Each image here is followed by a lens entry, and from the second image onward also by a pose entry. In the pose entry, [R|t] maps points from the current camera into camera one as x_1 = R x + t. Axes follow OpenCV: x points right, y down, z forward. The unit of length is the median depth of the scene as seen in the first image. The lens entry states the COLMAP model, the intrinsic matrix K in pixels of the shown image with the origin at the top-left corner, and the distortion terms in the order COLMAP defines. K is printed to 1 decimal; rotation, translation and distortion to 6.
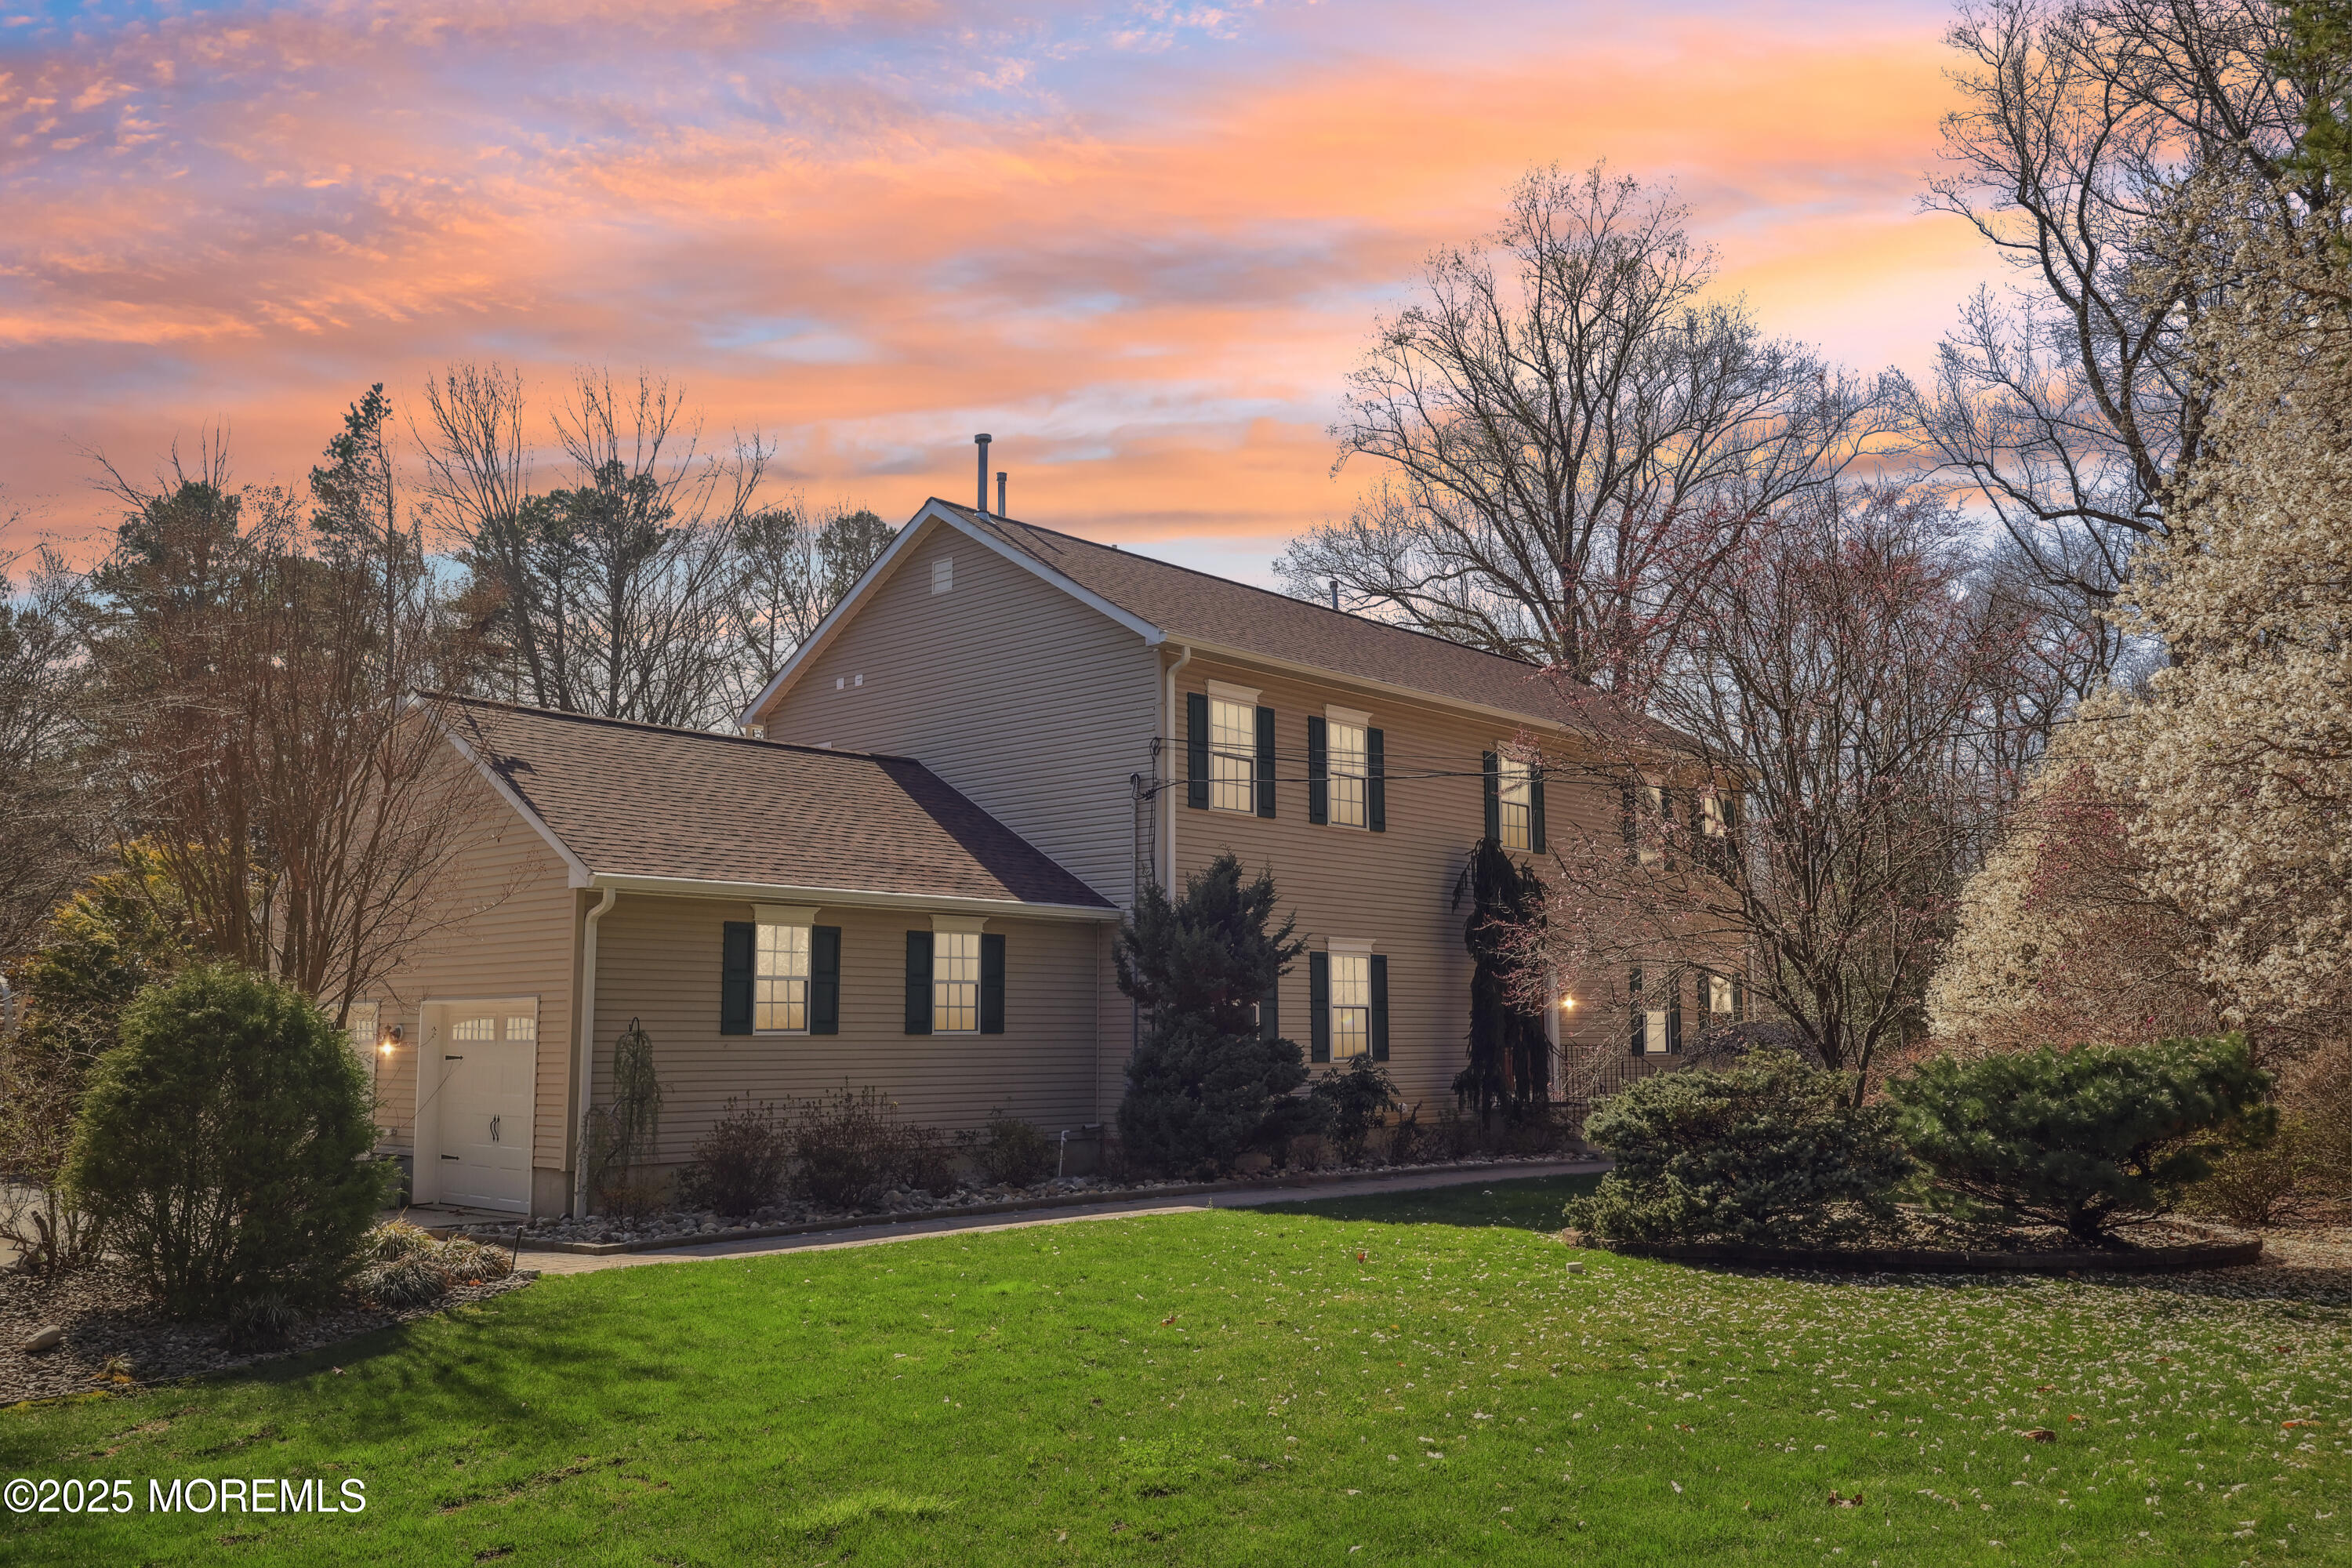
lens RADIAL K [[1824.5, 0, 1186.5], [0, 1824.5, 787.5], [0, 0, 1]] dist [-0.016107, -0.003546]
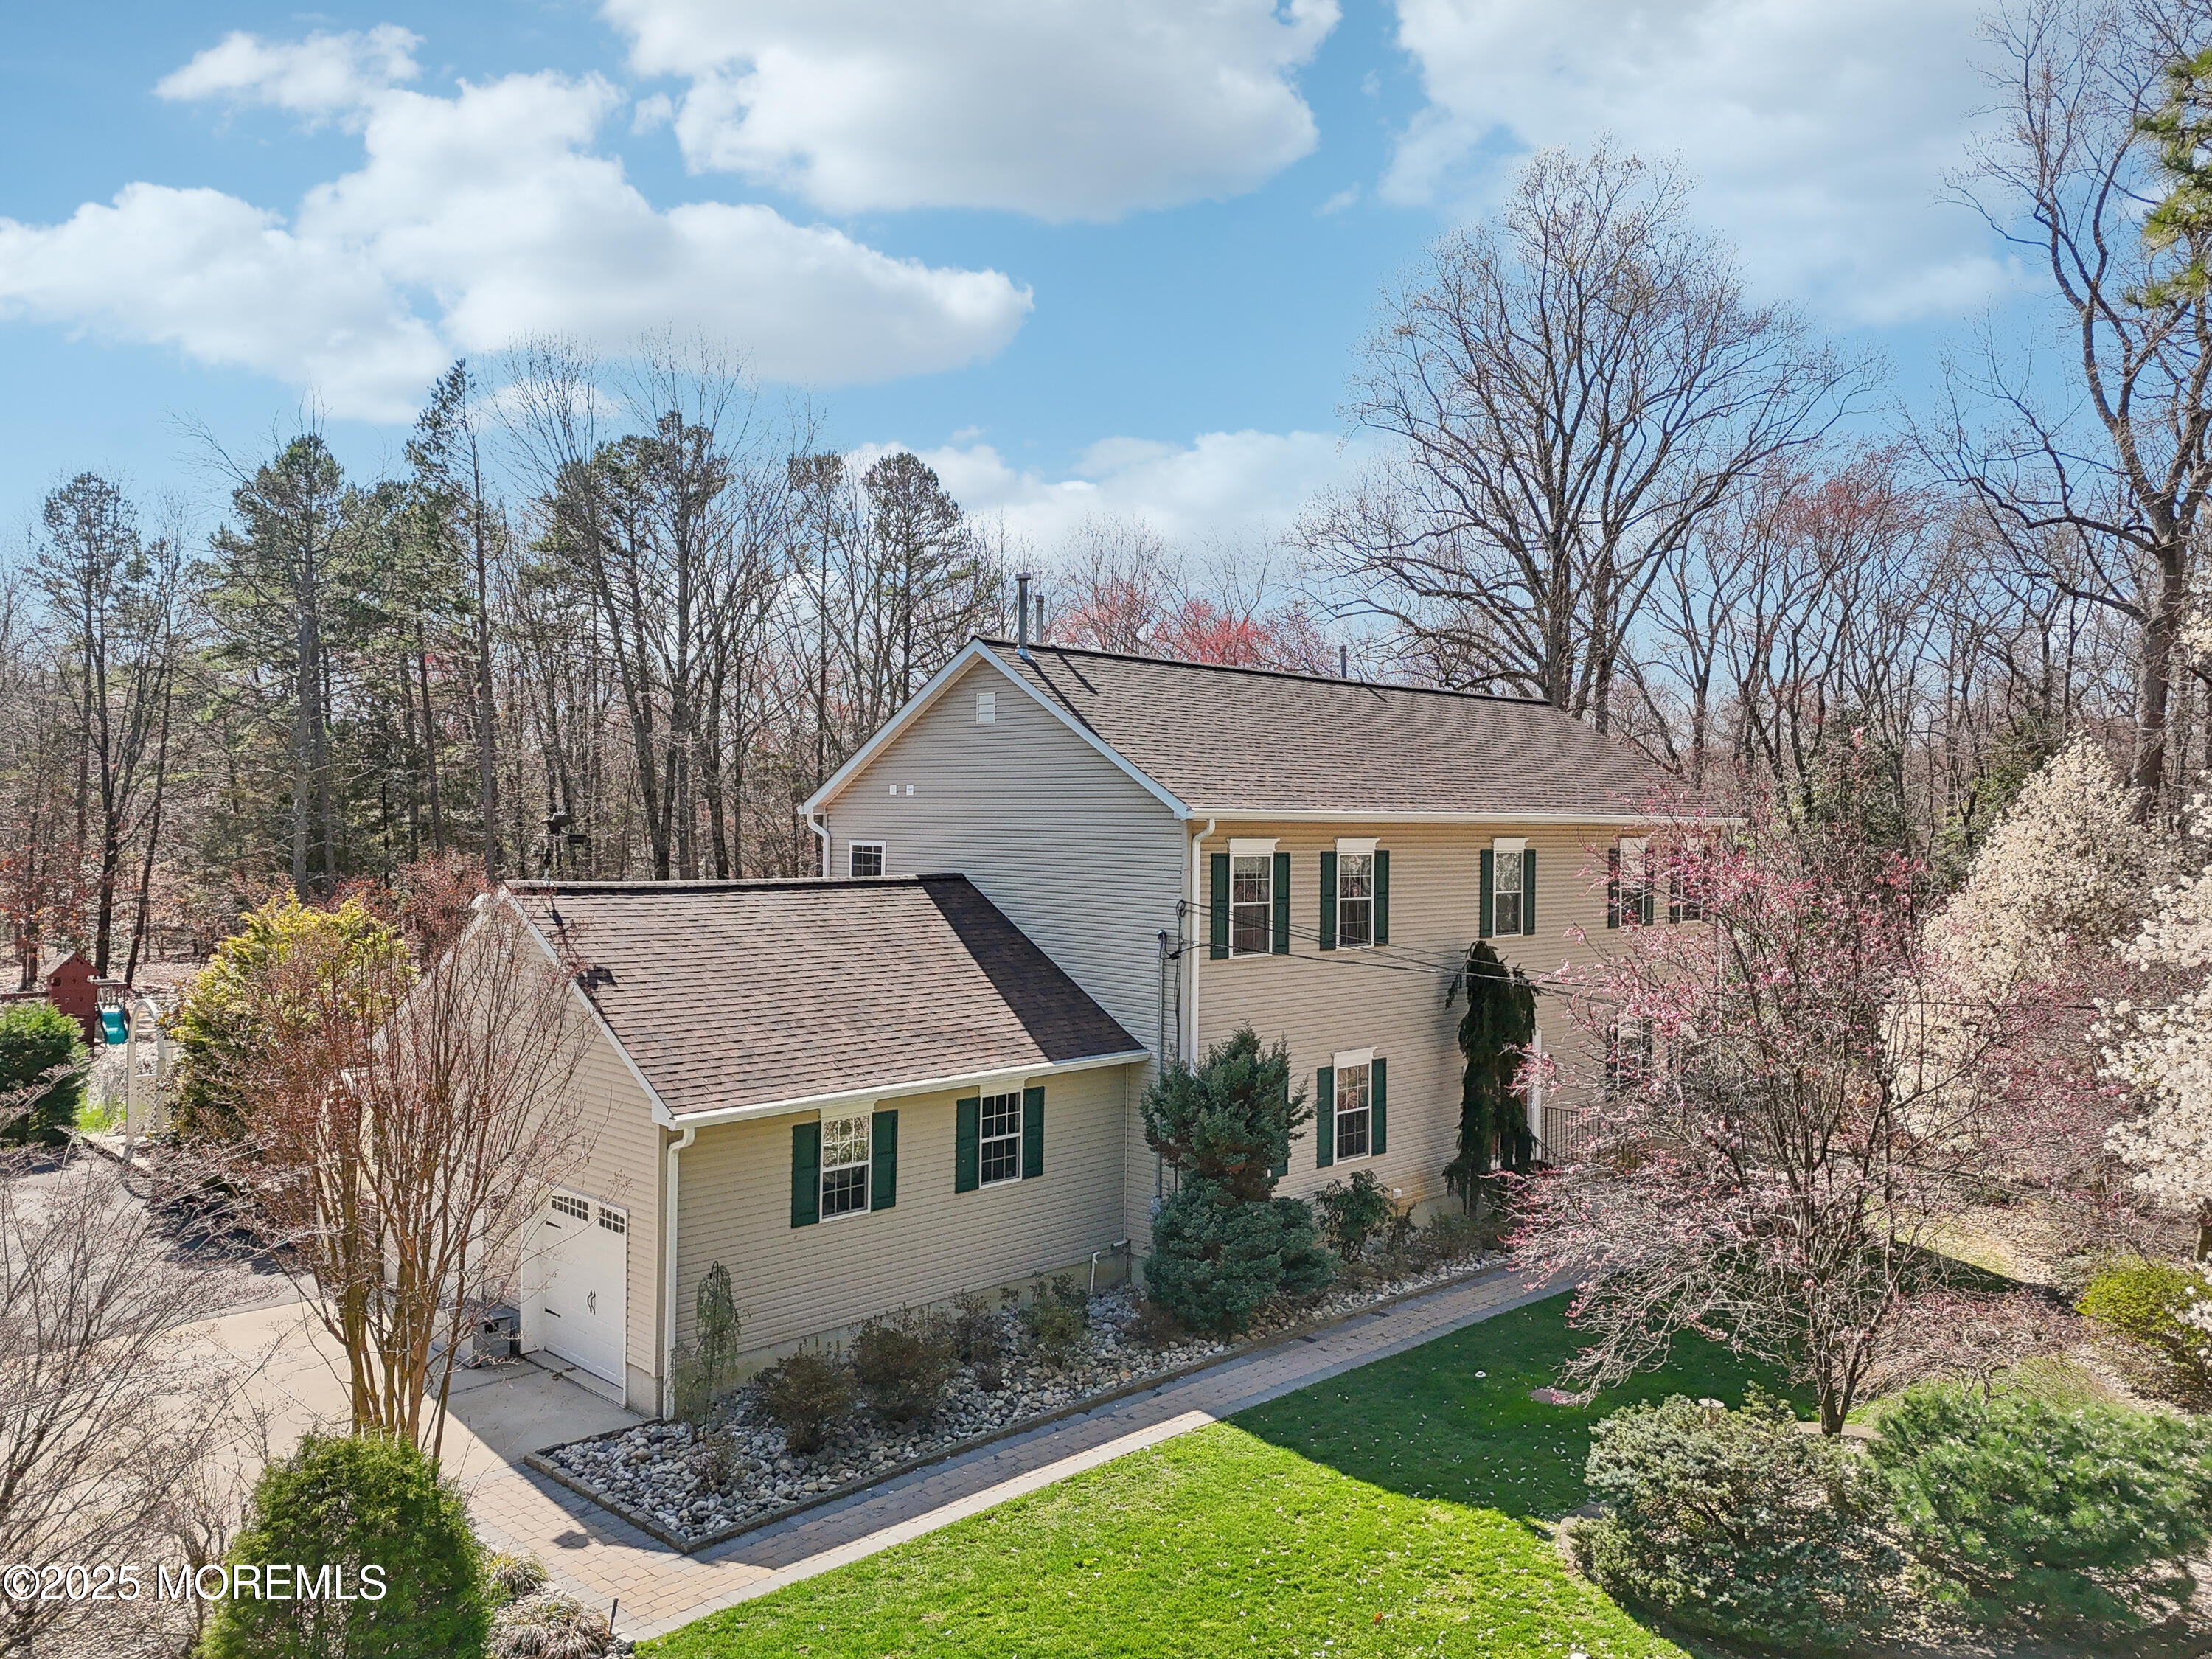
lens RADIAL K [[1609.7, 0, 1103.0], [0, 1609.7, 829.2], [0, 0, 1]] dist [0.031216, -0.017651]
pose [[0.998550, 0.017054, -0.051057, -0.013344], [-0.009956, 0.990633, 0.136188, -0.172541], [0.052901, -0.135482, 0.989367, 0.047696]]
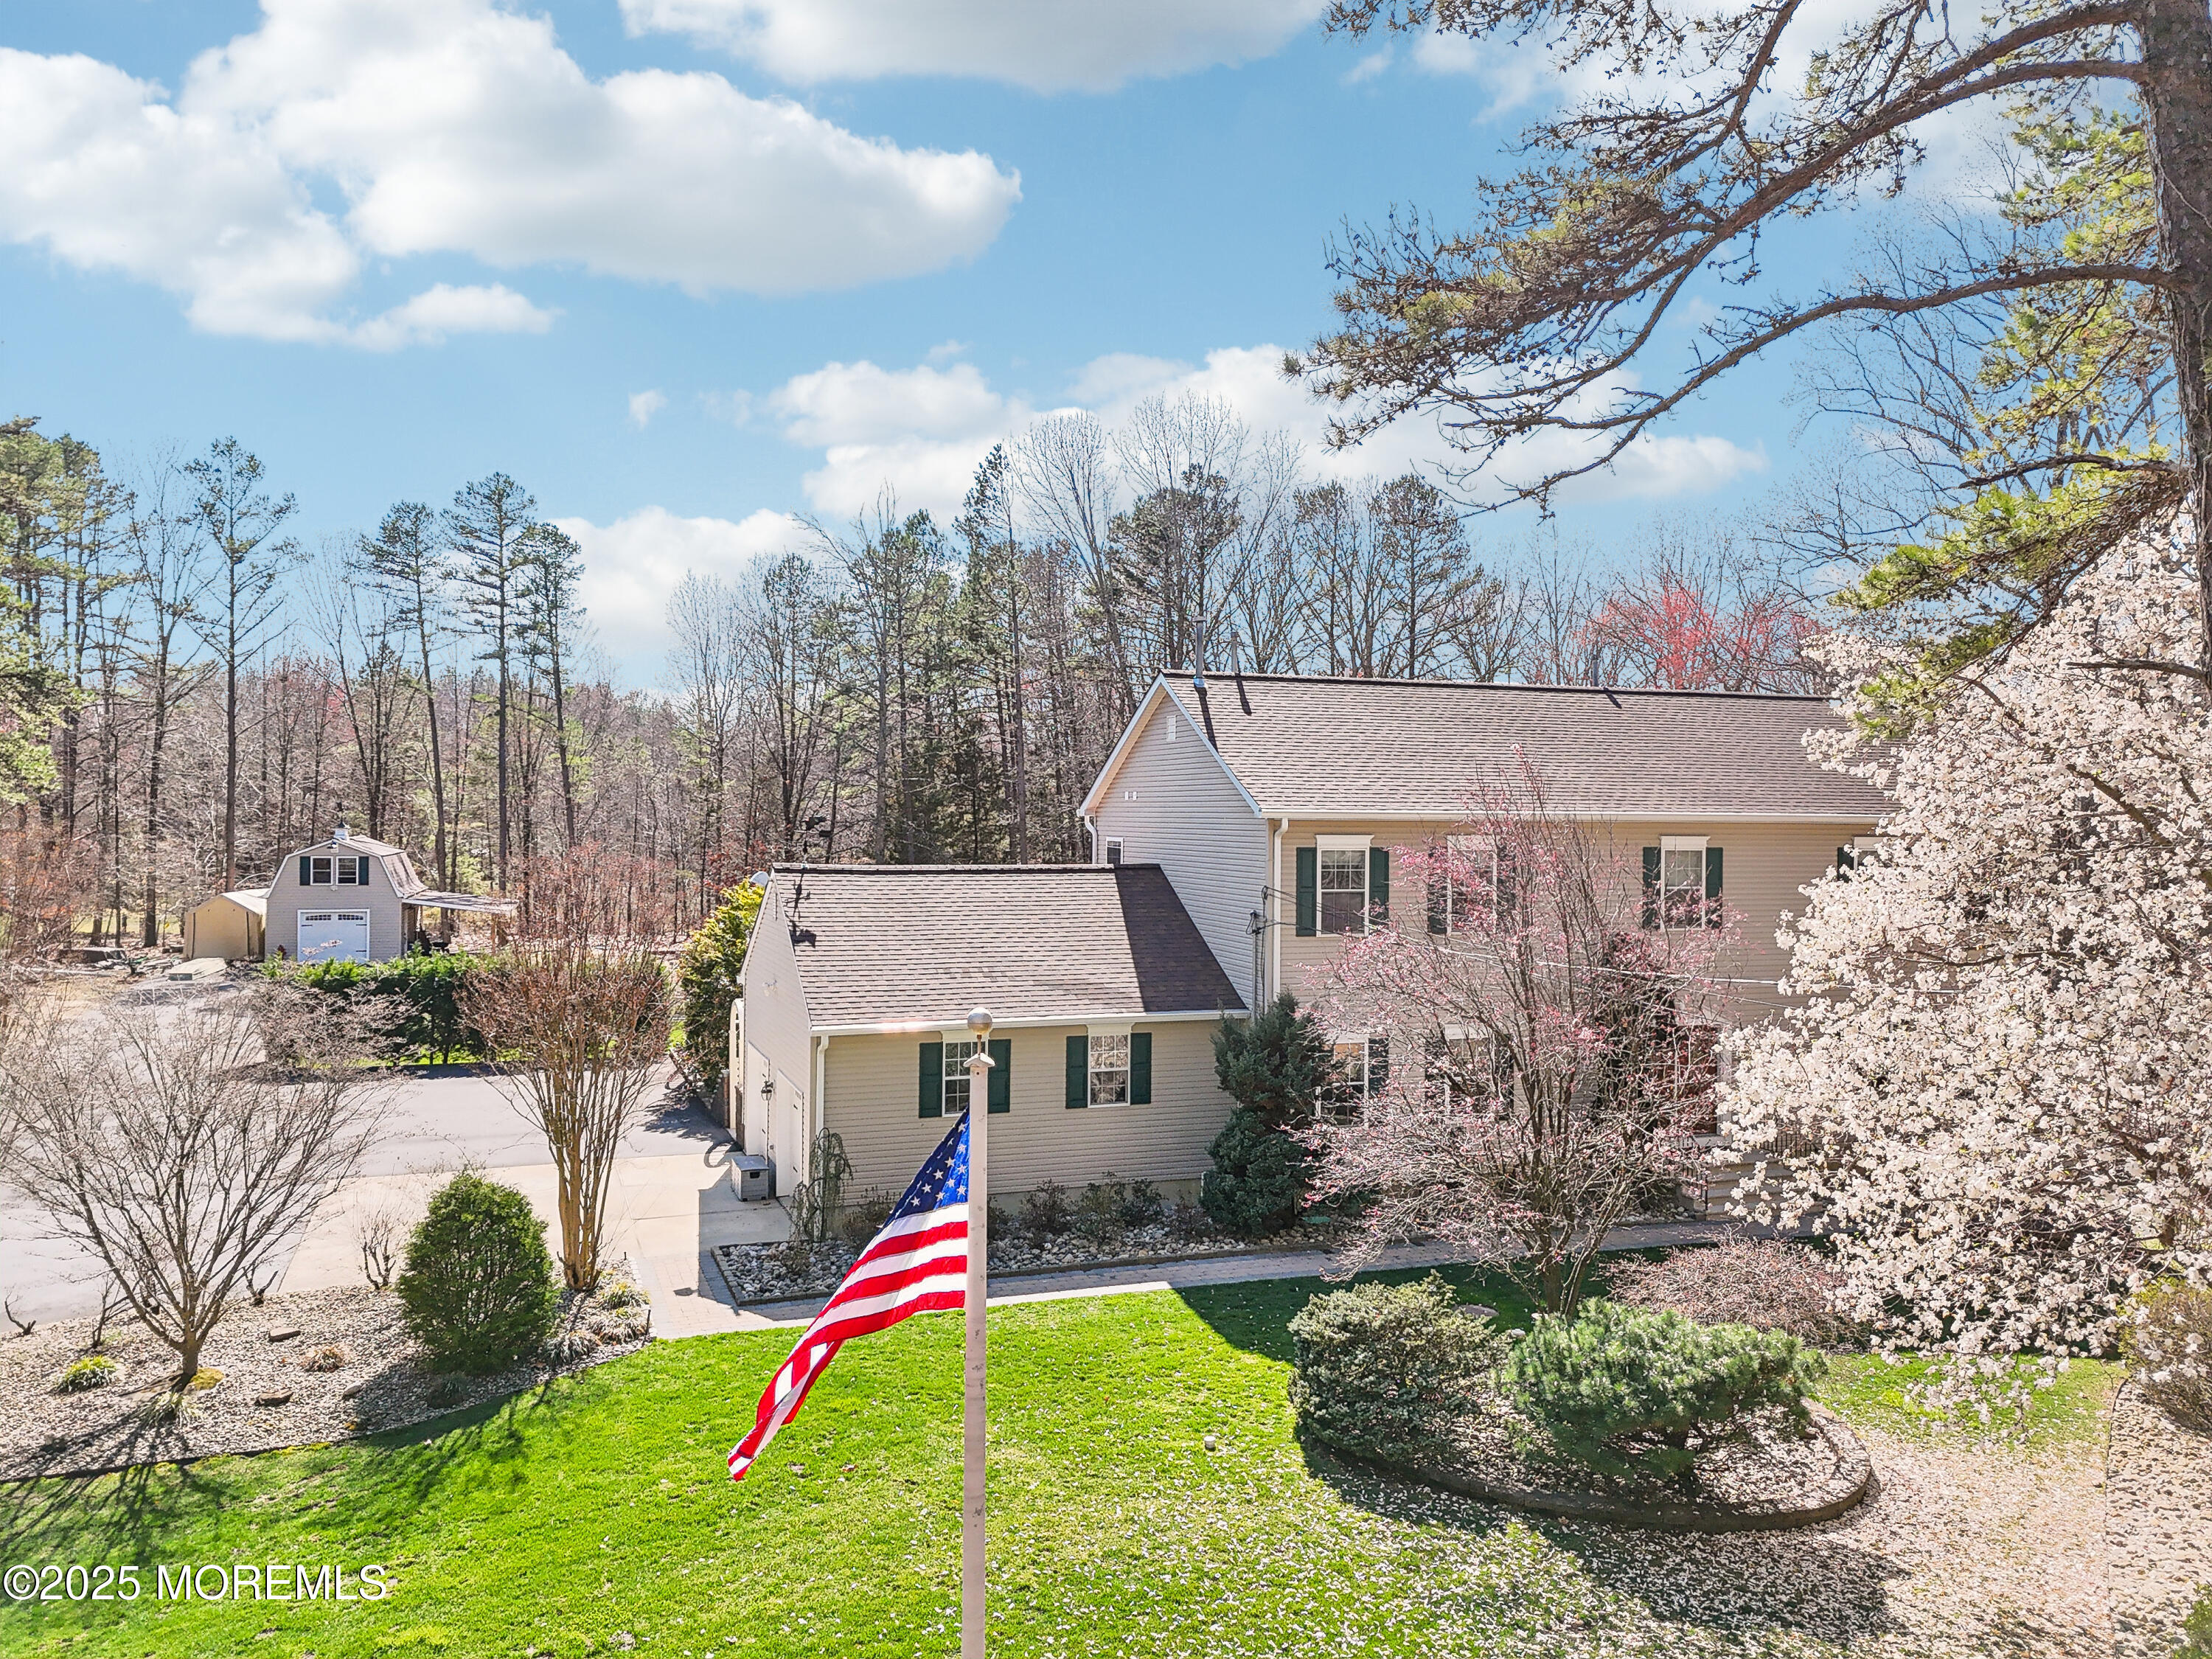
lens RADIAL K [[1580.3, 0, 1109.9], [0, 1580.3, 825.4], [0, 0, 1]] dist [0.024180, -0.008365]
pose [[0.890119, 0.015714, -0.455458, 0.347420], [0.046064, 0.991185, 0.124222, -0.188280], [0.453395, -0.131552, 0.881548, -0.043829]]
